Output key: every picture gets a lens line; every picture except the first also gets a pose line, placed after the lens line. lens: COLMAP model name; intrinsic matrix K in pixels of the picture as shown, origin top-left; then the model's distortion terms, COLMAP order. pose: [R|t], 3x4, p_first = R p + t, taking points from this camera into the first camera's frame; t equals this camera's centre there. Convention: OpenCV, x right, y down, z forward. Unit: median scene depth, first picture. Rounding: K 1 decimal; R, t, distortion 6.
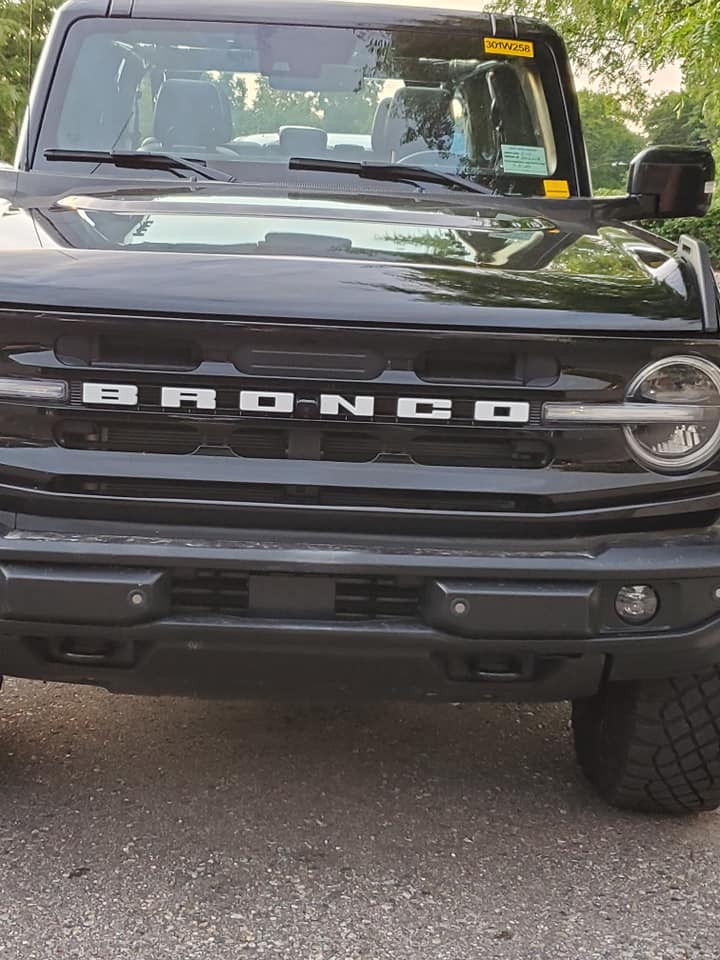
lens RADIAL K [[1573.3, 0, 338.7], [0, 1573.3, 418.8], [0, 0, 1]] dist [0.099541, 0.000000]
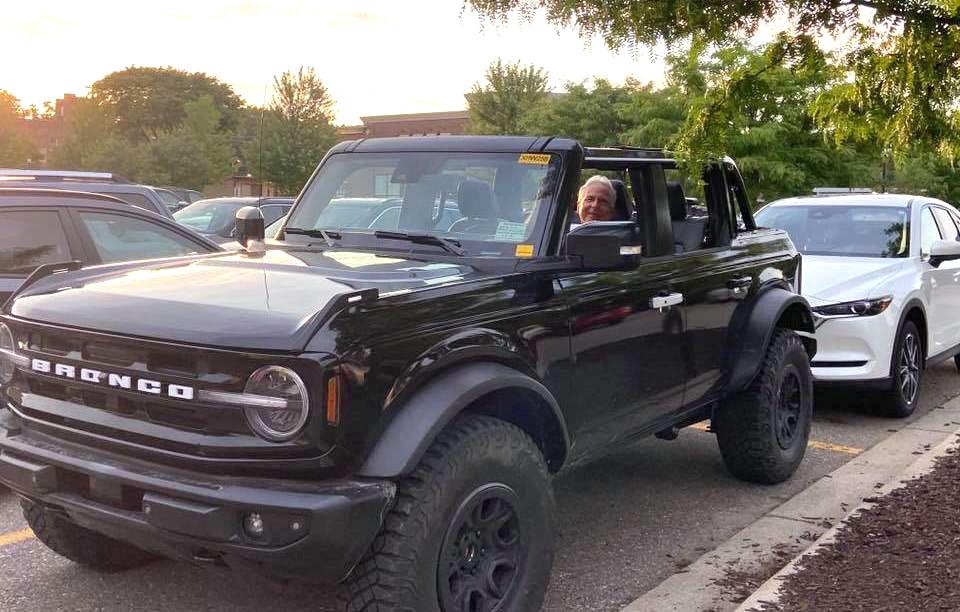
lens RADIAL K [[1028.1, 0, 474.9], [0, 1028.1, 216.0], [0, 0, 1]] dist [0.073300, 0.000000]
pose [[0.807293, -0.014323, -0.589977, 0.989231], [-0.077750, 0.988410, -0.130384, -0.068575], [0.585007, 0.151129, 0.796823, 0.274093]]
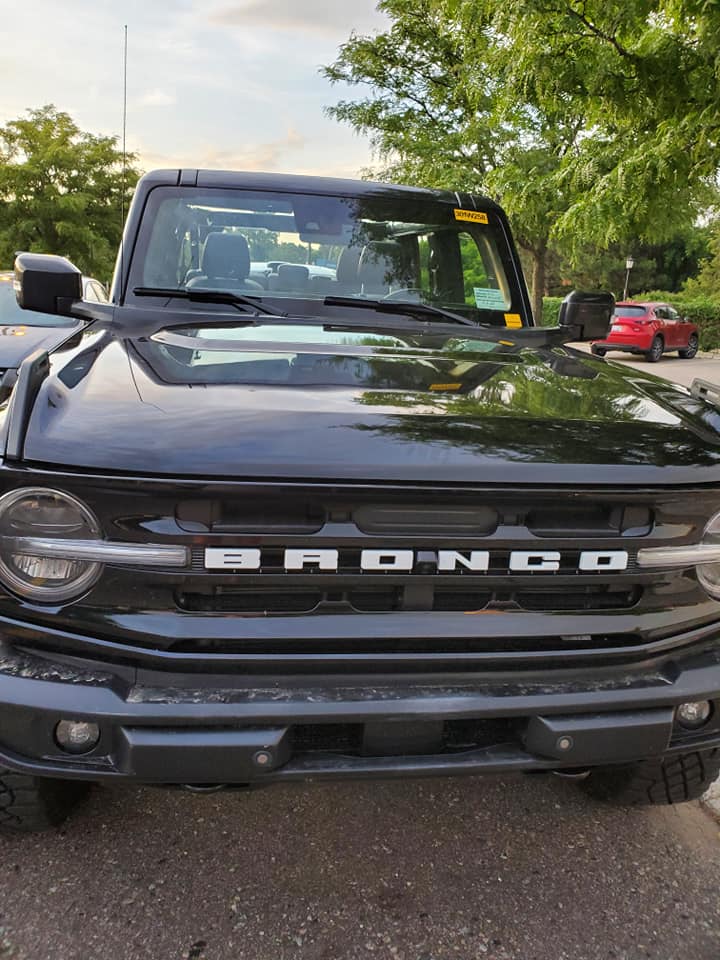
lens RADIAL K [[758.6, 0, 357.1], [0, 758.6, 454.0], [0, 0, 1]] dist [0.015410, -0.001046]
pose [[0.991760, -0.014099, 0.127331, -0.123699], [0.005209, 0.997542, 0.069882, -0.111135], [-0.128004, -0.068643, 0.989395, 0.509855]]
